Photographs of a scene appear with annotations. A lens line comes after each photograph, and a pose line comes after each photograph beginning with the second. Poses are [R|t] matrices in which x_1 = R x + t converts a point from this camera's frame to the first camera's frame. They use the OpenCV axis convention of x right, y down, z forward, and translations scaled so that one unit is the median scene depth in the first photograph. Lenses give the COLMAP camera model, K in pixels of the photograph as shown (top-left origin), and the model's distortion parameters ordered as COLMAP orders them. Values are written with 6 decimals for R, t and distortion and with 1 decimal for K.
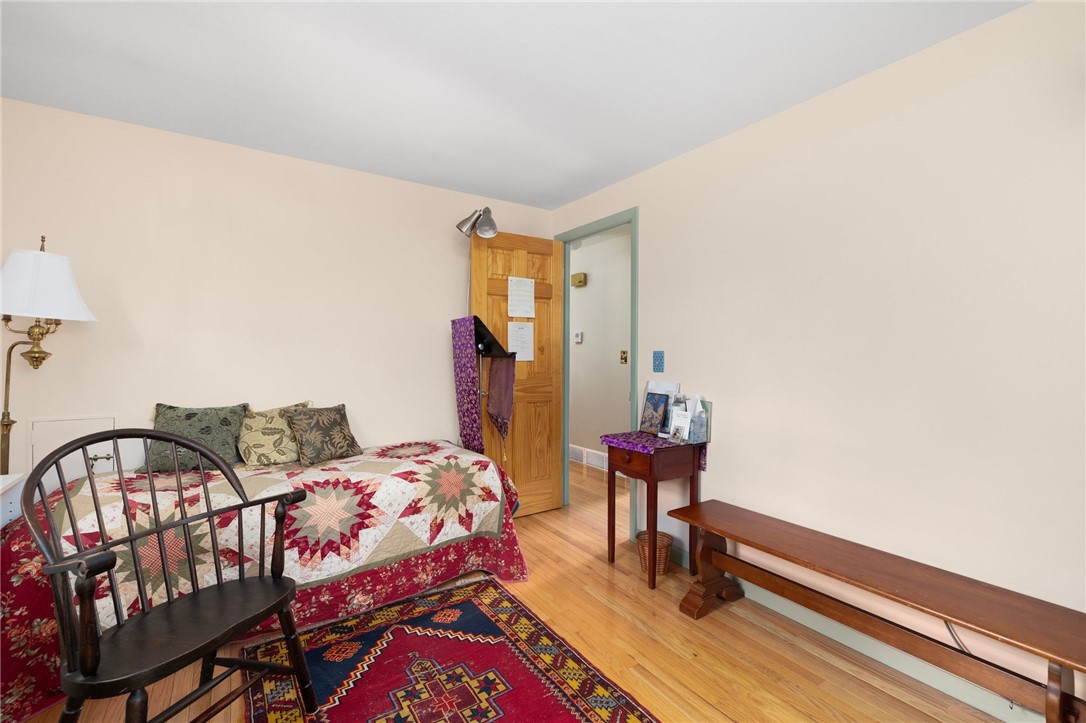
lens RADIAL K [[464.4, 0, 540.1], [0, 464.4, 359.7], [0, 0, 1]] dist [-0.000619, 0.000293]
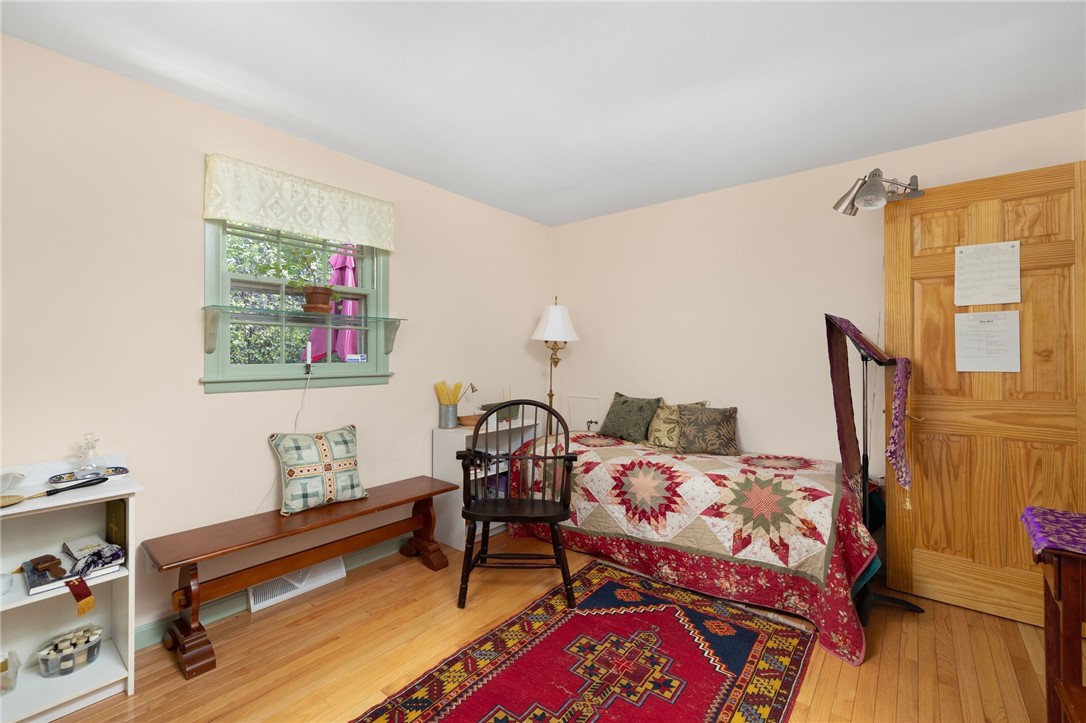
lens RADIAL K [[461.1, 0, 543.0], [0, 461.1, 361.5], [0, 0, 1]] dist [-0.000580, 0.000132]
pose [[0.303051, 0.004004, -0.952966, 0.567920], [-0.015742, 0.999876, -0.000805, -0.002154], [0.952844, 0.015246, 0.303076, 0.319134]]
